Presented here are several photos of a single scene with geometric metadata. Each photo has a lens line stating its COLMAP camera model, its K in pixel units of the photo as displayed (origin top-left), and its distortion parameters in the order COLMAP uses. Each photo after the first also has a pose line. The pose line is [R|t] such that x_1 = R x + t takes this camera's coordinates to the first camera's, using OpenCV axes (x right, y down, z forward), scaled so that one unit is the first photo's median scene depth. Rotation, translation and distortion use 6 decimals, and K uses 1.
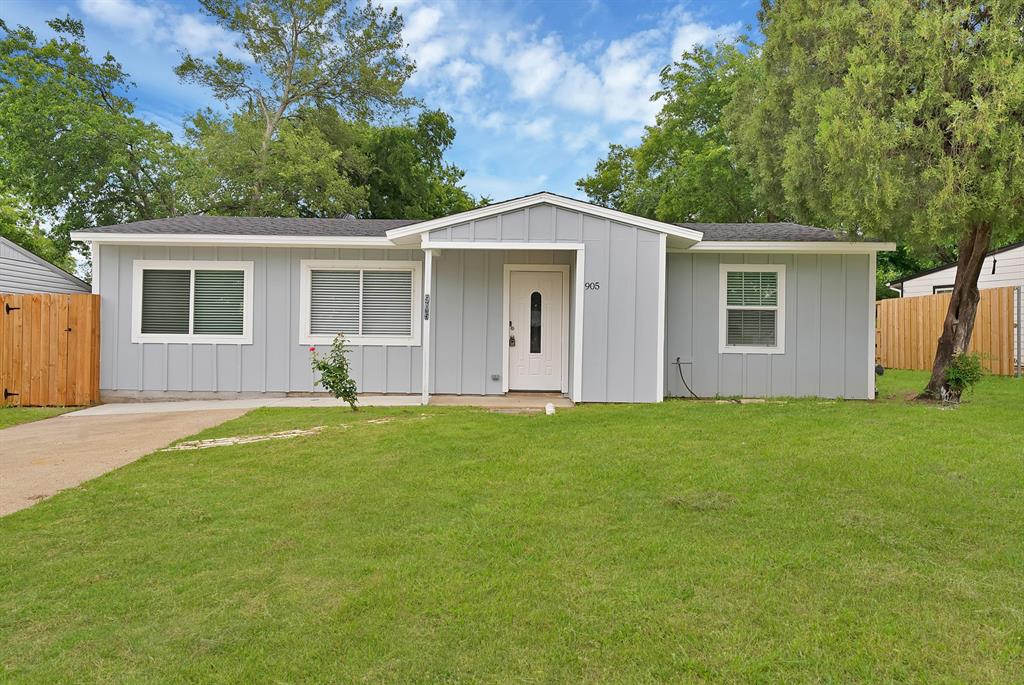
lens RADIAL K [[708.0, 0, 512.2], [0, 708.0, 347.5], [0, 0, 1]] dist [0.026727, 0.000055]
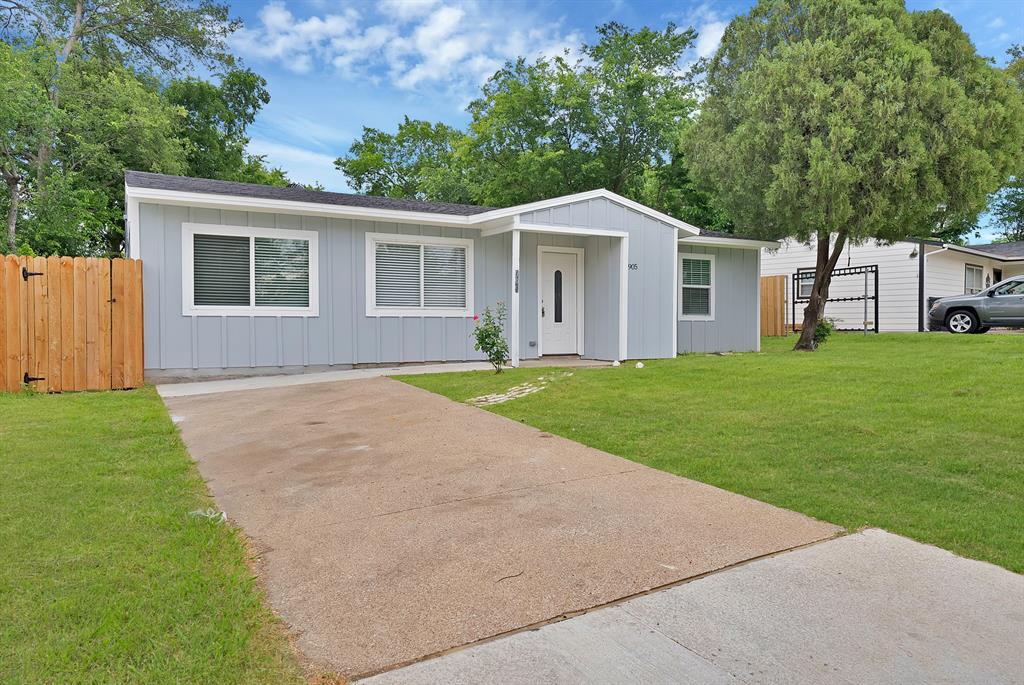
lens RADIAL K [[708.0, 0, 513.8], [0, 708.0, 333.7], [0, 0, 1]] dist [0.026727, 0.000055]
pose [[0.866947, -0.018734, 0.498047, -0.620155], [0.015891, 0.999824, 0.009946, 0.013804], [-0.498146, -0.000709, 0.867093, 0.020175]]
